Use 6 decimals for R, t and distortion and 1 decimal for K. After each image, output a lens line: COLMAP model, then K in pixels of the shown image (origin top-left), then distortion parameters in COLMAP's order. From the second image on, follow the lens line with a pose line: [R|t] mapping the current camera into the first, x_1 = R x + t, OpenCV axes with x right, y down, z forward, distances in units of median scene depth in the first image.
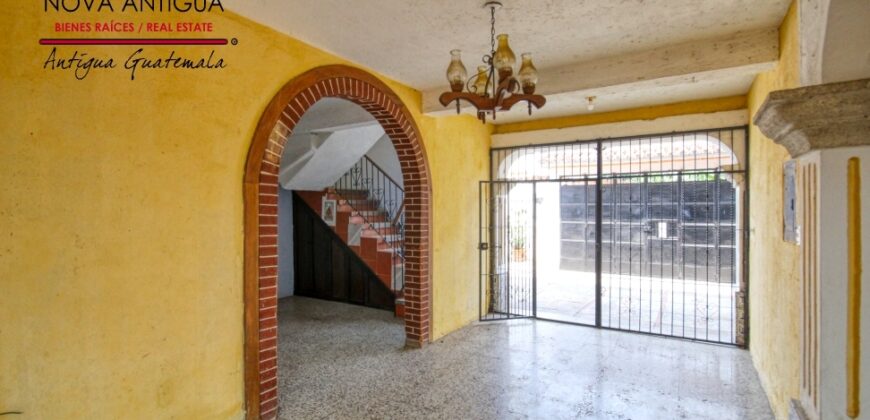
lens RADIAL K [[406.3, 0, 437.1], [0, 406.3, 212.6], [0, 0, 1]] dist [-0.000226, 0.001124]
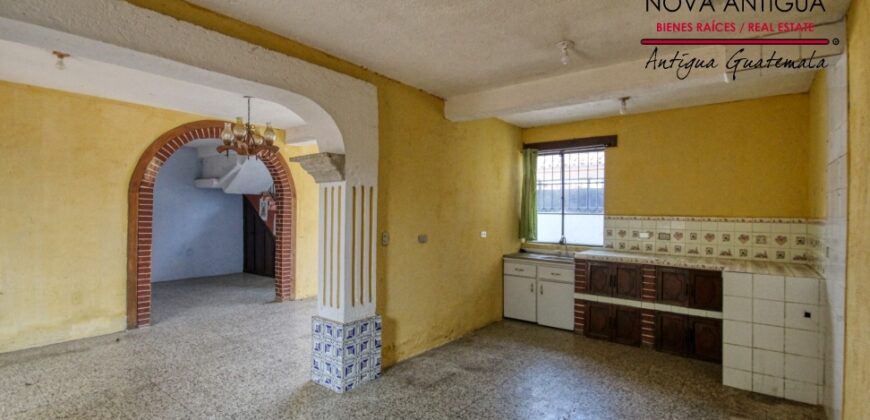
lens RADIAL K [[406.3, 0, 439.2], [0, 406.3, 213.7], [0, 0, 1]] dist [-0.000226, 0.001124]
pose [[0.993926, 0.017508, -0.108652, 0.969590], [-0.017379, 0.999847, 0.002133, -0.004962], [0.108672, -0.000232, 0.994078, -0.584930]]
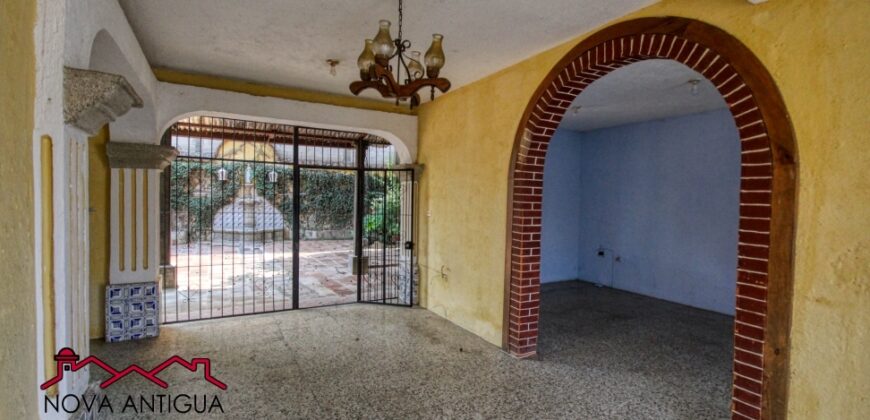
lens RADIAL K [[406.3, 0, 450.9], [0, 406.3, 207.3], [0, 0, 1]] dist [-0.000226, 0.001124]
pose [[-0.465397, 0.013421, -0.885000, 0.801166], [-0.021688, 0.999412, 0.026561, -0.005929], [0.884836, 0.031555, -0.464832, 1.294088]]
